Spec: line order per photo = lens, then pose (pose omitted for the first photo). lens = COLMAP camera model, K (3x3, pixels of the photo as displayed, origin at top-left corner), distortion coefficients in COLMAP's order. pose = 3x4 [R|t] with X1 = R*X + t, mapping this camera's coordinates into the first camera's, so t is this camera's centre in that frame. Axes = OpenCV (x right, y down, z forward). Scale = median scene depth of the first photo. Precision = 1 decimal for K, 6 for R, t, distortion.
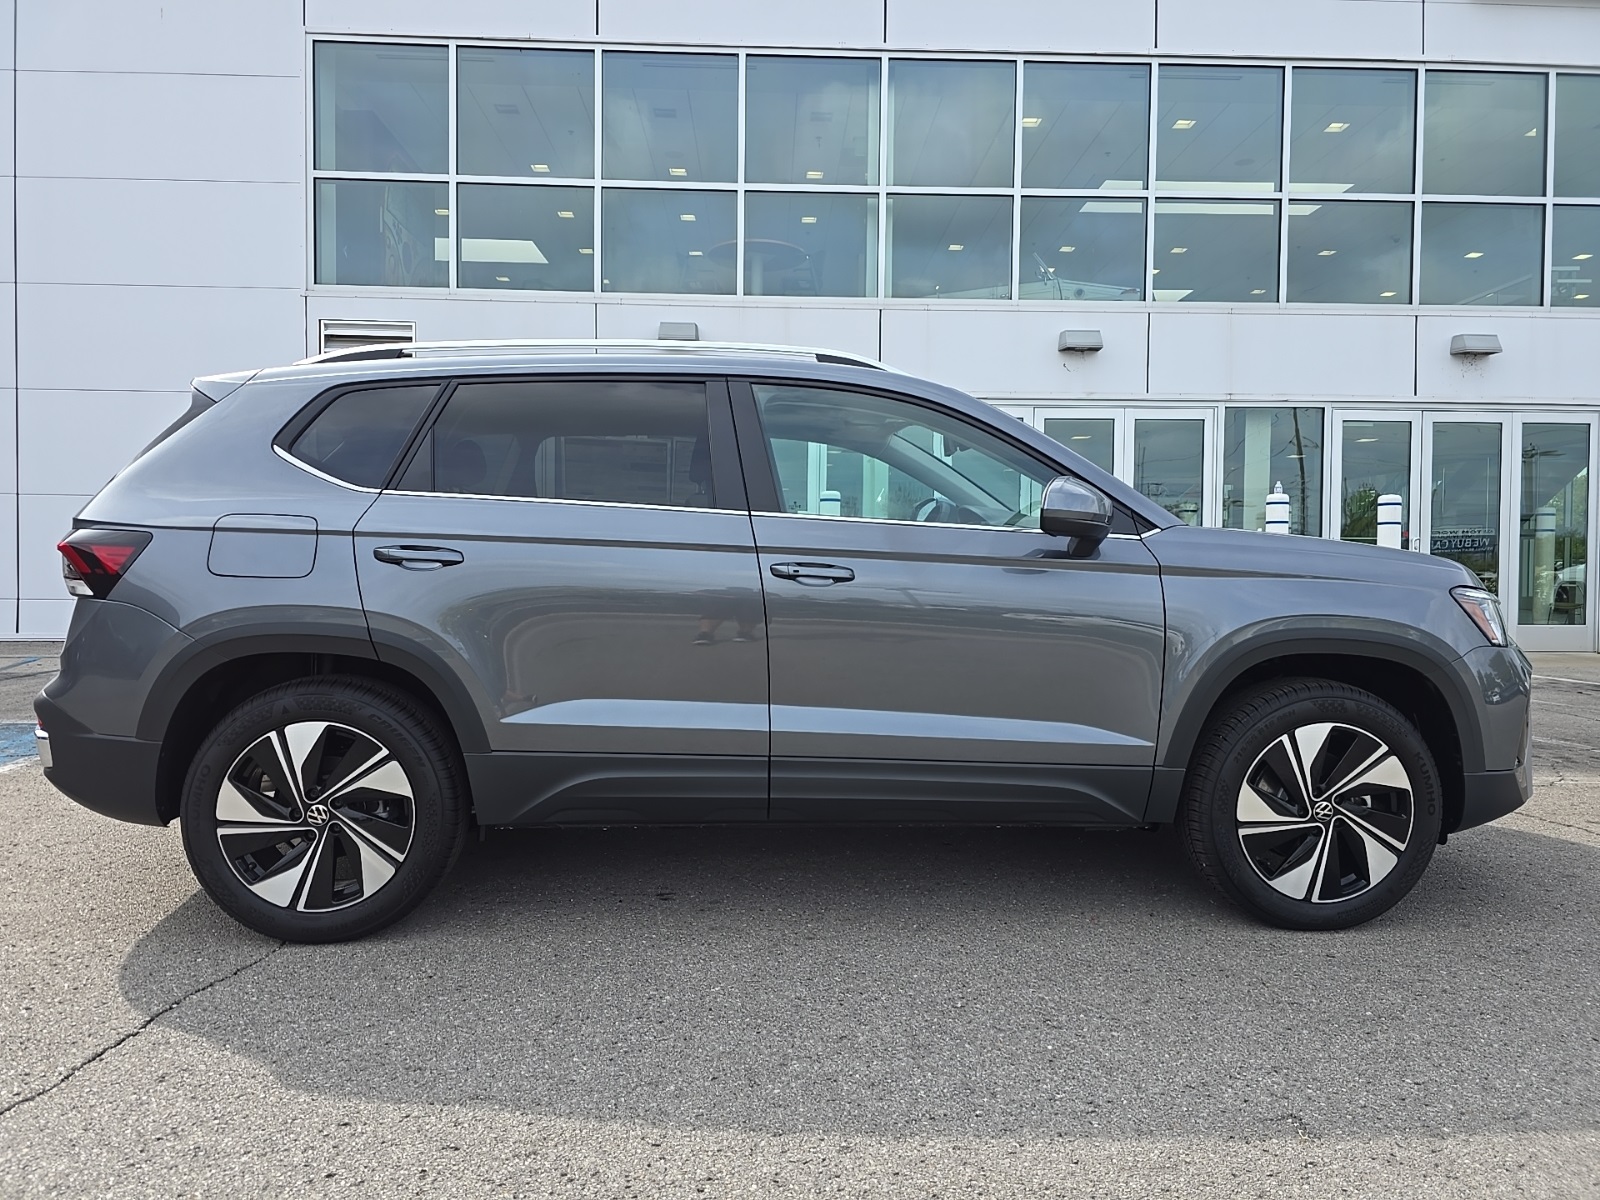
lens RADIAL K [[1056.0, 0, 830.4], [0, 1056.0, 601.9], [0, 0, 1]] dist [0.040498, -0.036704]
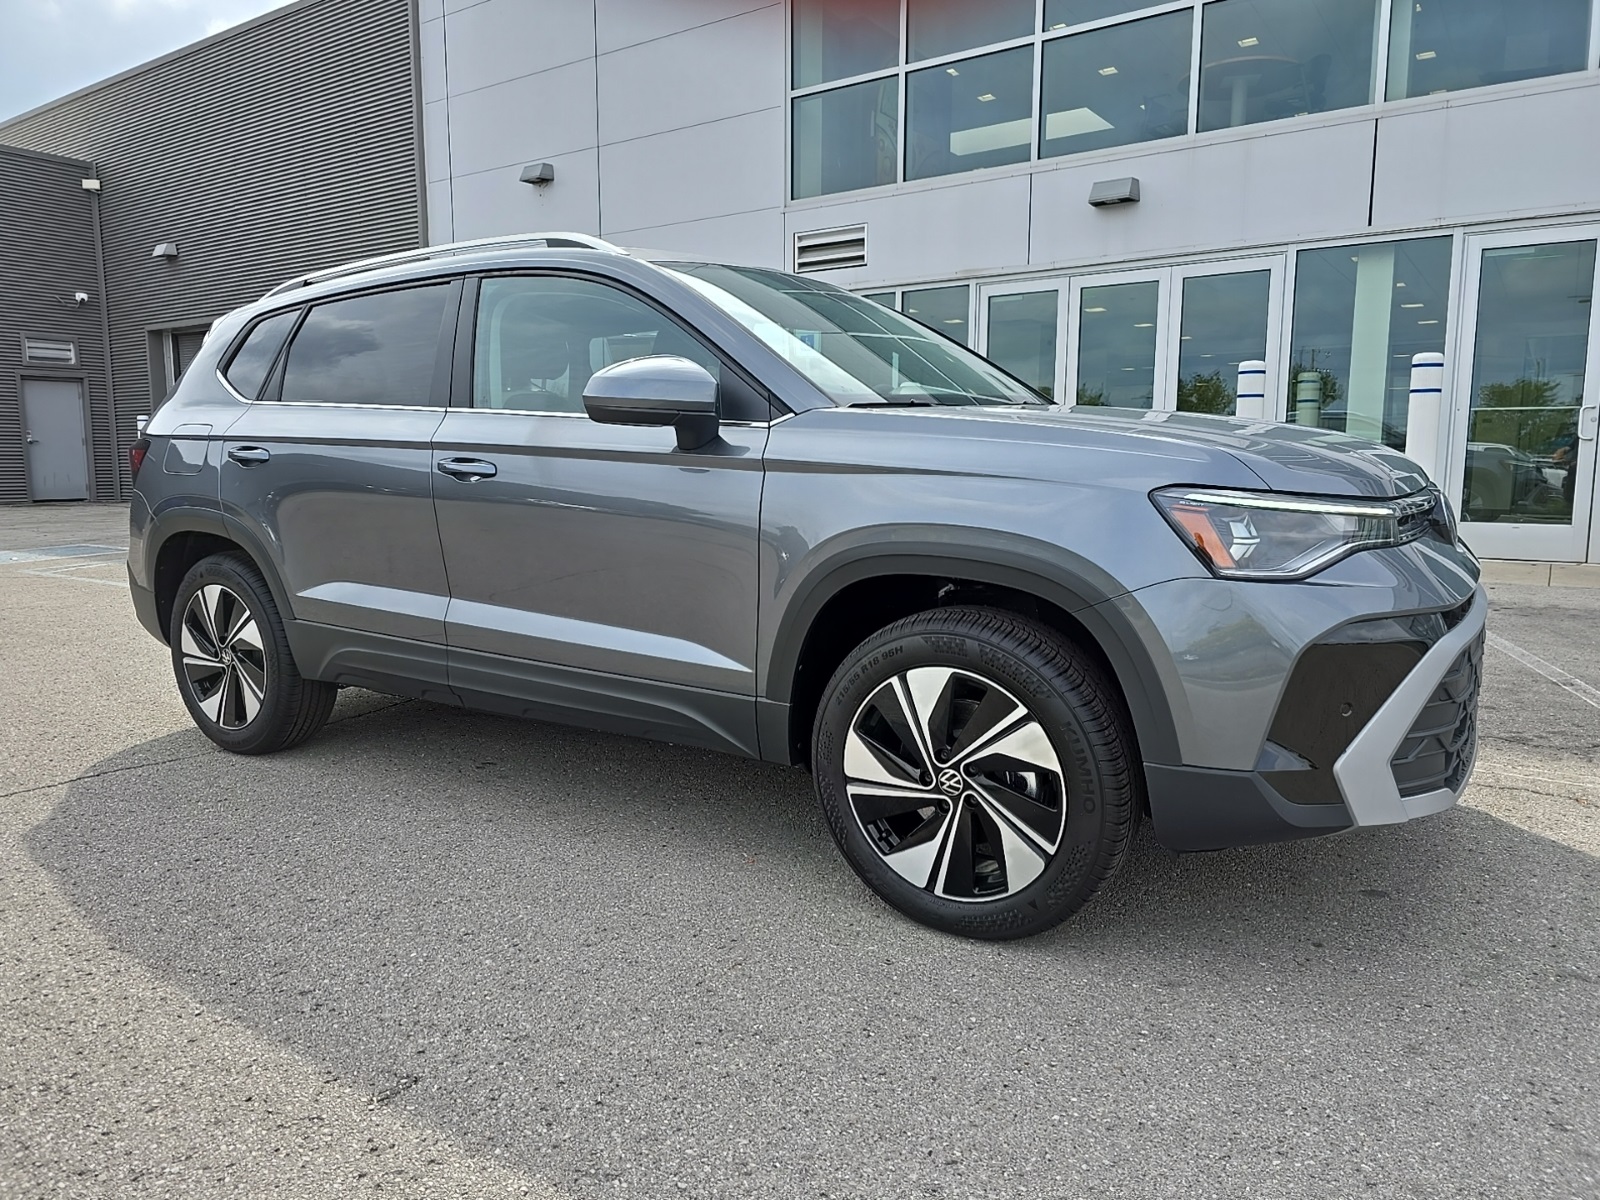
lens RADIAL K [[1097.2, 0, 821.7], [0, 1097.2, 576.7], [0, 0, 1]] dist [0.061772, -0.056802]
pose [[0.806589, 0.054881, -0.588559, 0.883676], [-0.010738, 0.996877, 0.078239, -0.010445], [0.591015, -0.056787, 0.804659, 0.337516]]
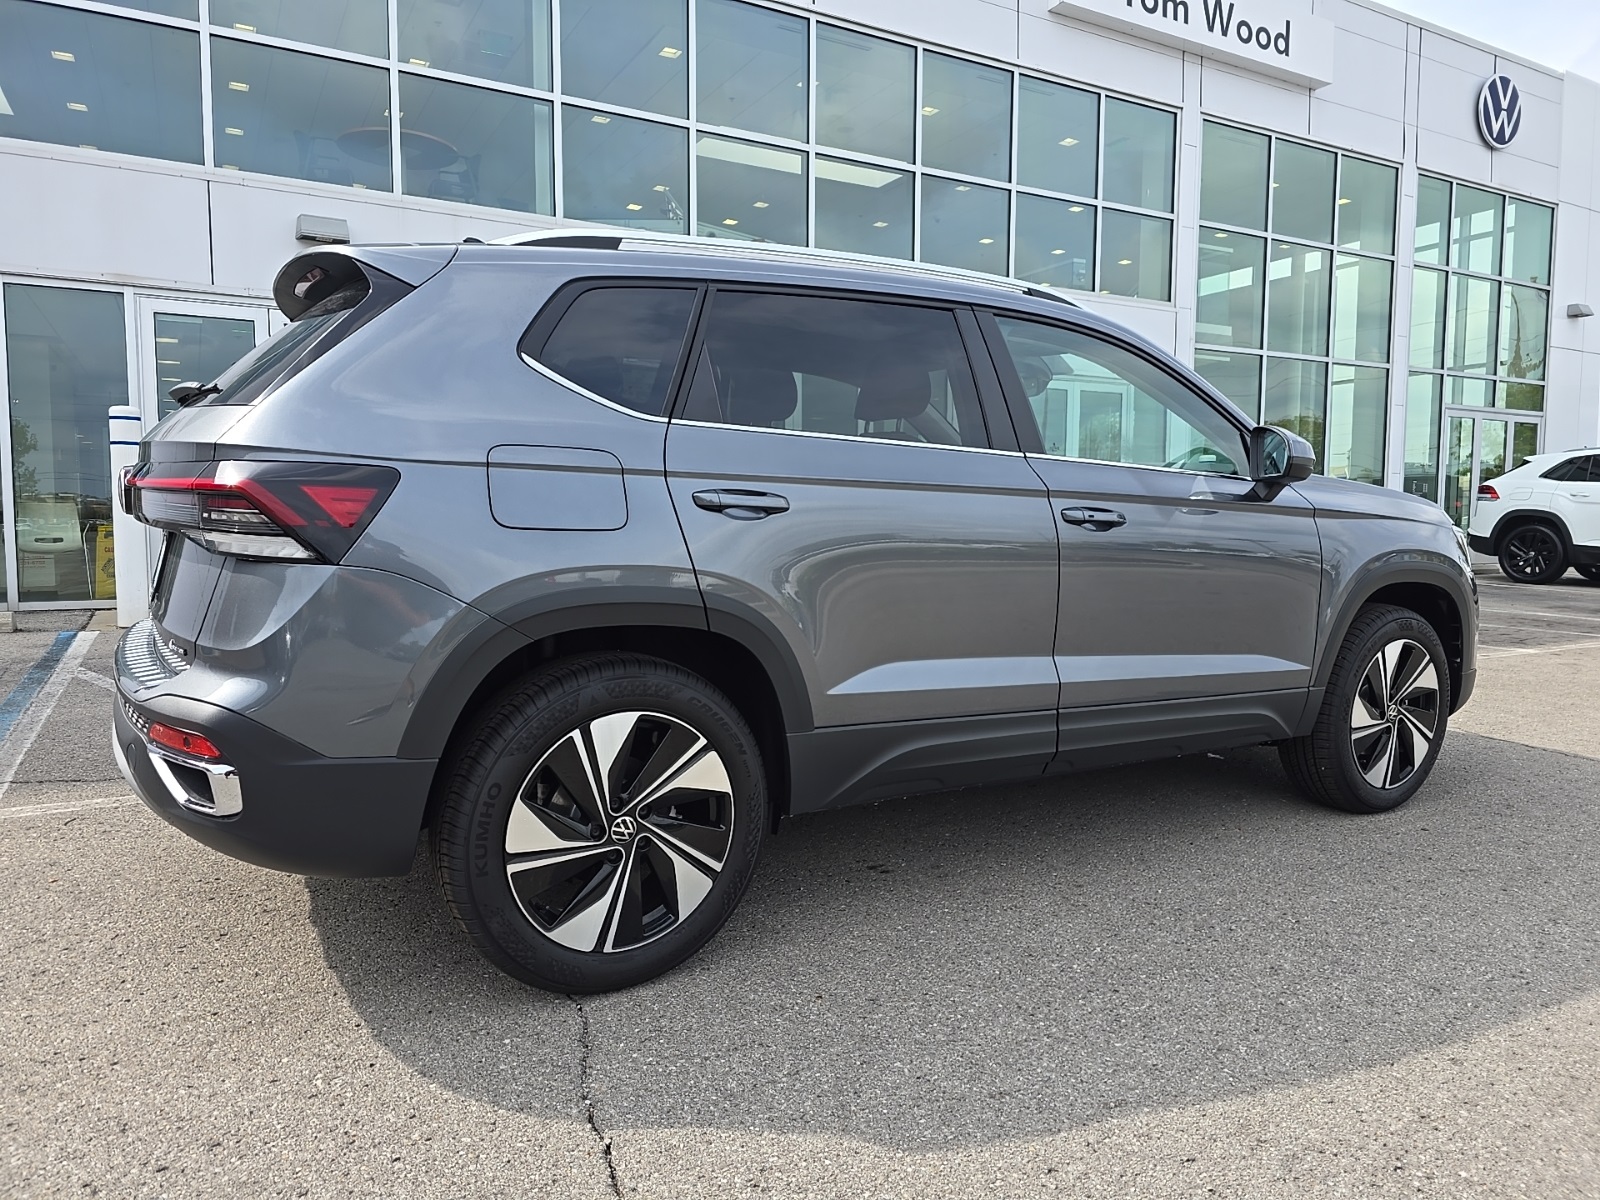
lens RADIAL K [[1051.3, 0, 800.5], [0, 1051.3, 594.0], [0, 0, 1]] dist [0.026702, -0.019140]
pose [[0.895640, -0.039217, 0.443047, -0.692807], [0.016958, 0.998392, 0.054092, -0.014611], [-0.444456, -0.040934, 0.894865, 0.244196]]
